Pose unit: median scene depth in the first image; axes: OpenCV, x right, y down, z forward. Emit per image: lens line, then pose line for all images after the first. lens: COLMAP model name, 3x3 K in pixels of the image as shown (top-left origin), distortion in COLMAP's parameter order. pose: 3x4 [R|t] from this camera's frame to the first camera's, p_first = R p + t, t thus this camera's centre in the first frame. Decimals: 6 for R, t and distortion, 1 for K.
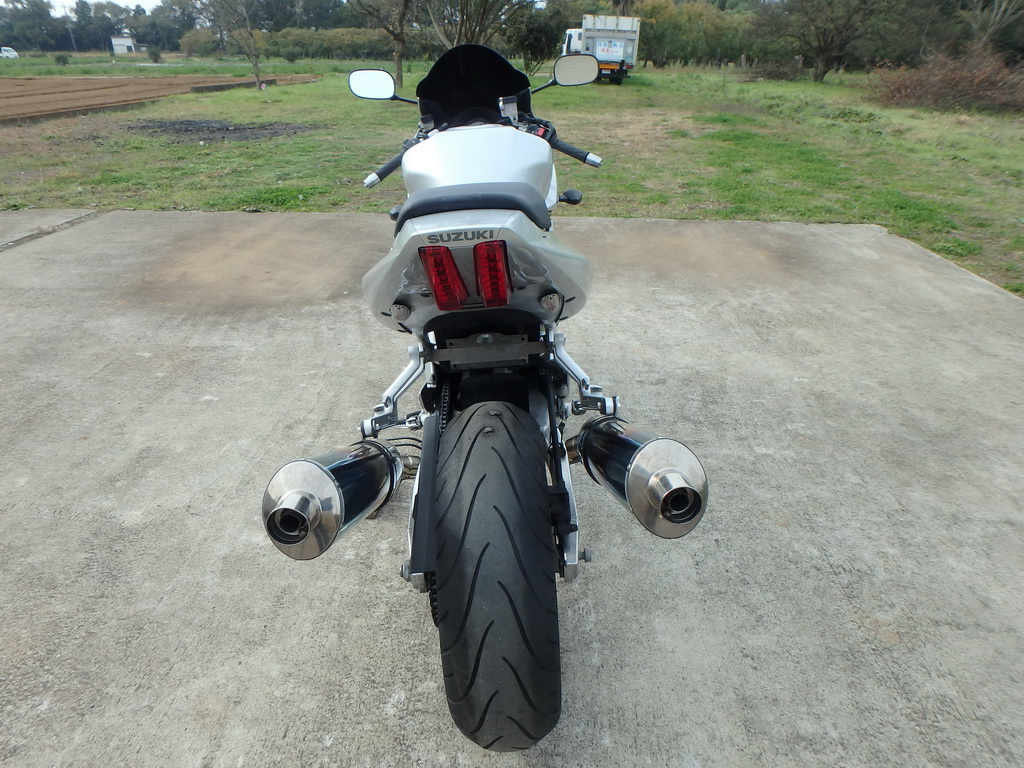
lens RADIAL K [[649.0, 0, 509.1], [0, 649.0, 378.7], [0, 0, 1]] dist [-0.031327, 0.007269]
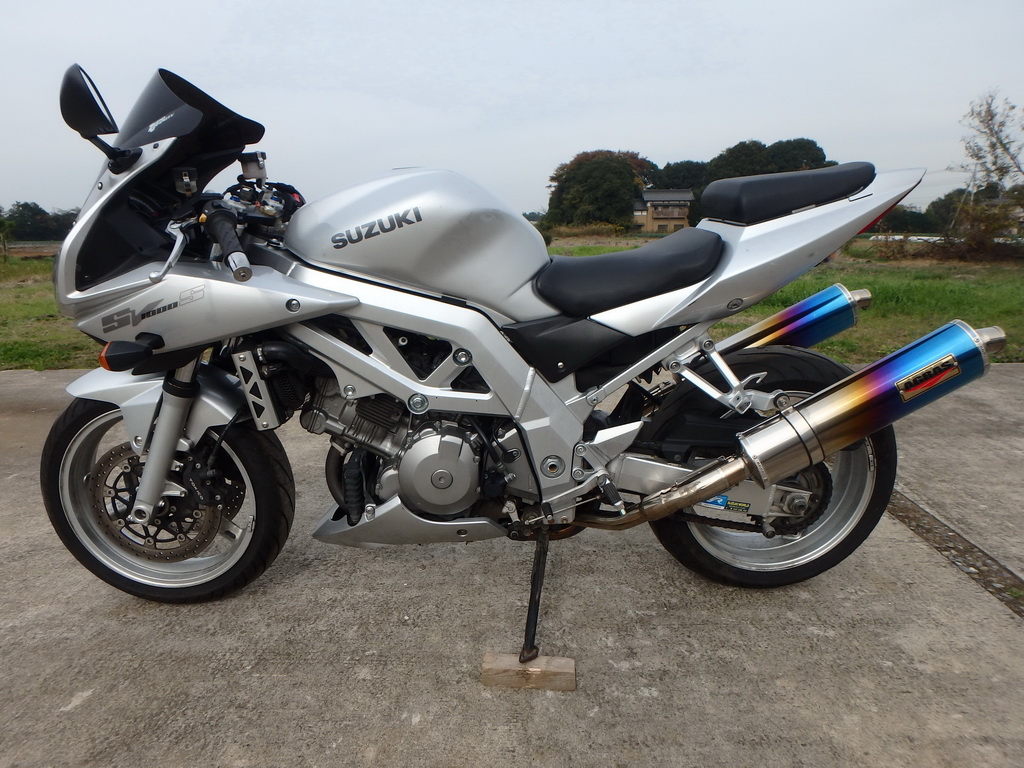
lens RADIAL K [[649.0, 0, 512.2], [0, 649.0, 377.1], [0, 0, 1]] dist [-0.031327, 0.007269]
pose [[-0.011313, -0.239592, 0.970808, -0.684792], [0.459448, 0.861071, 0.217864, -0.217272], [-0.888133, 0.448500, 0.100339, 0.700727]]
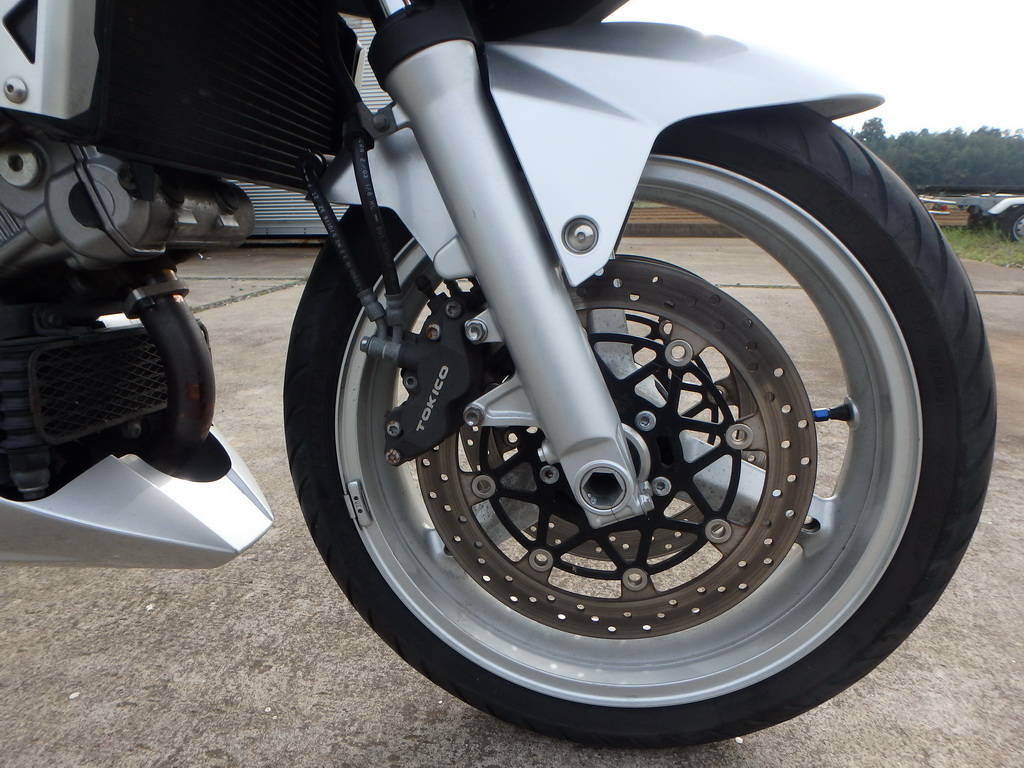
lens RADIAL K [[649.0, 0, 509.1], [0, 649.0, 379.4], [0, 0, 1]] dist [-0.031327, 0.007269]
pose [[-0.147780, 0.253282, -0.956038, 0.224849], [-0.428329, 0.854905, 0.292698, -0.206685], [0.891457, 0.452754, -0.017850, 1.121986]]
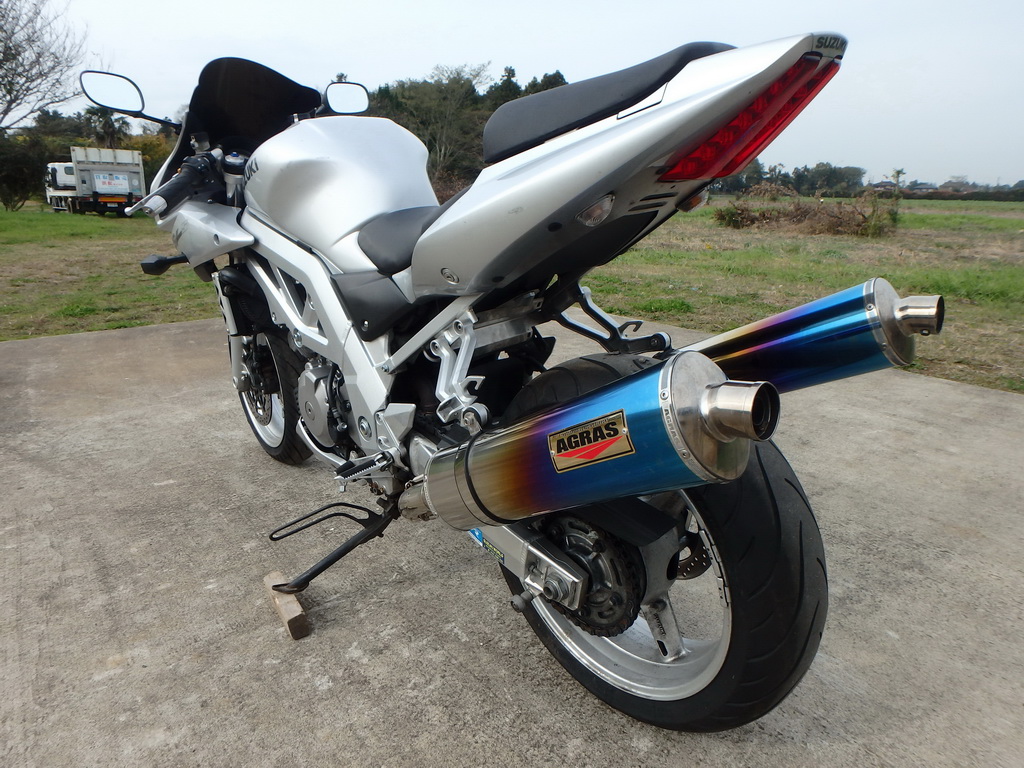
lens RADIAL K [[649.0, 0, 519.7], [0, 649.0, 366.3], [0, 0, 1]] dist [-0.031327, 0.007269]
pose [[0.755424, -0.177819, 0.630646, -0.355926], [0.302048, 0.948614, -0.094336, 0.061153], [-0.581465, 0.261749, 0.770316, 0.201889]]
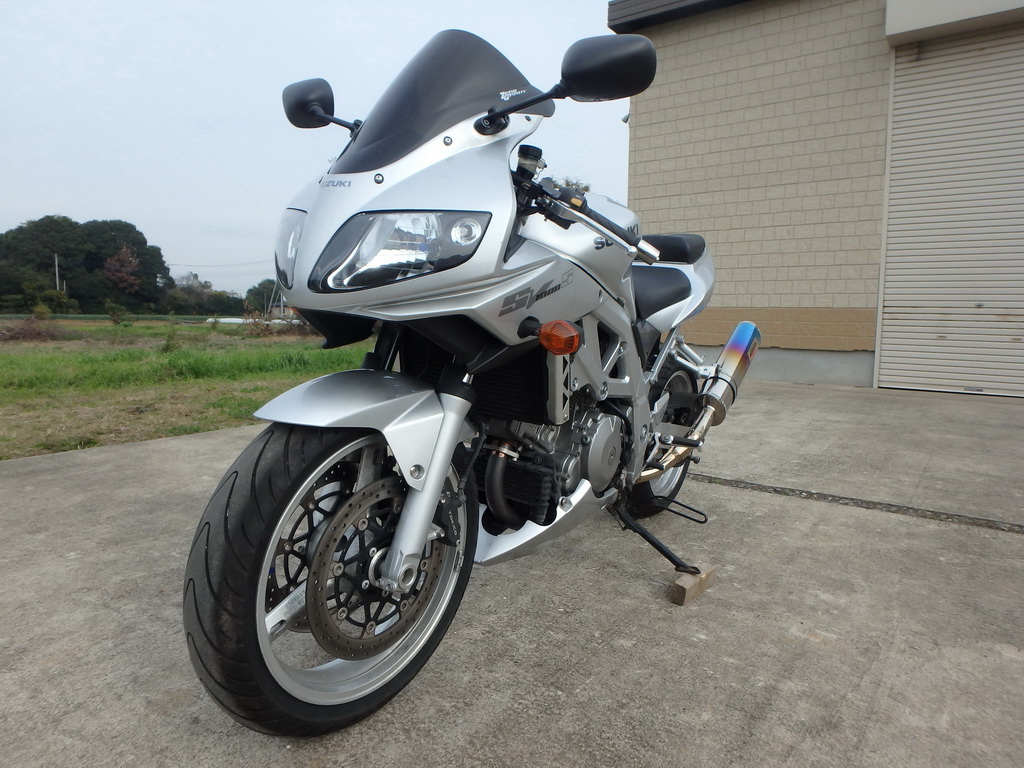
lens RADIAL K [[649.0, 0, 511.7], [0, 649.0, 378.2], [0, 0, 1]] dist [-0.031327, 0.007269]
pose [[-0.827952, -0.082497, 0.554698, -0.403300], [0.226345, 0.855818, 0.465127, -0.465362], [-0.513092, 0.510656, -0.689903, 1.384212]]
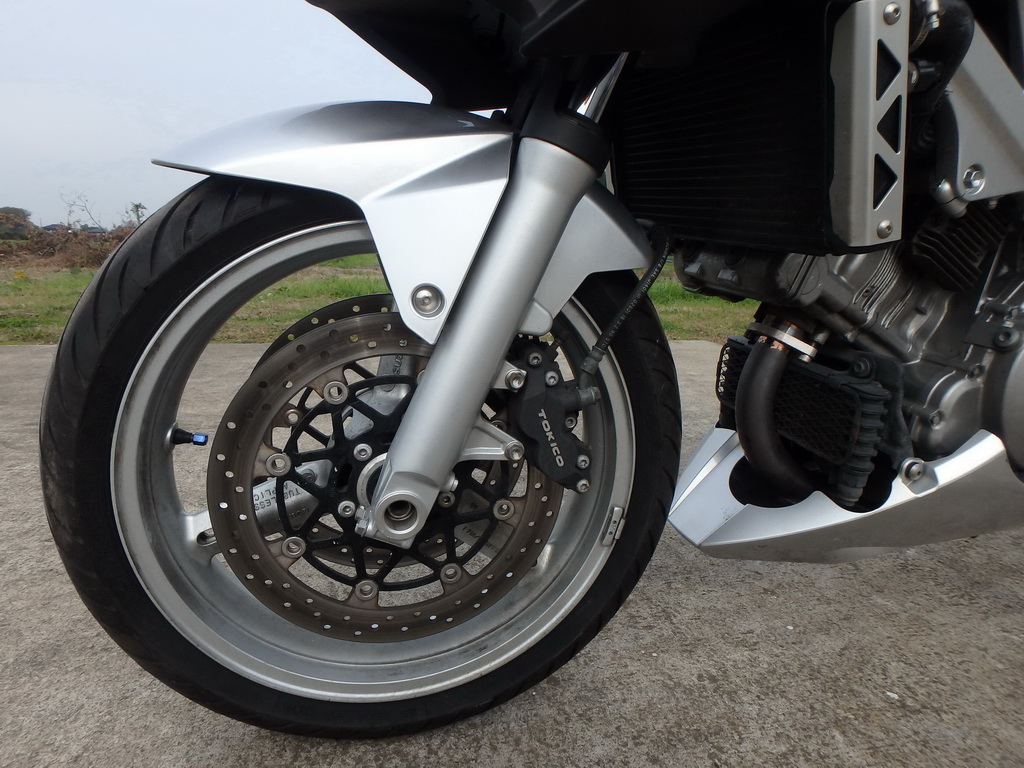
lens RADIAL K [[649.0, 0, 508.3], [0, 649.0, 374.8], [0, 0, 1]] dist [-0.031327, 0.007269]
pose [[-0.255067, -0.205057, 0.944930, -0.303666], [0.404698, 0.864900, 0.296931, -0.226966], [-0.878157, 0.458149, -0.137621, 1.138034]]
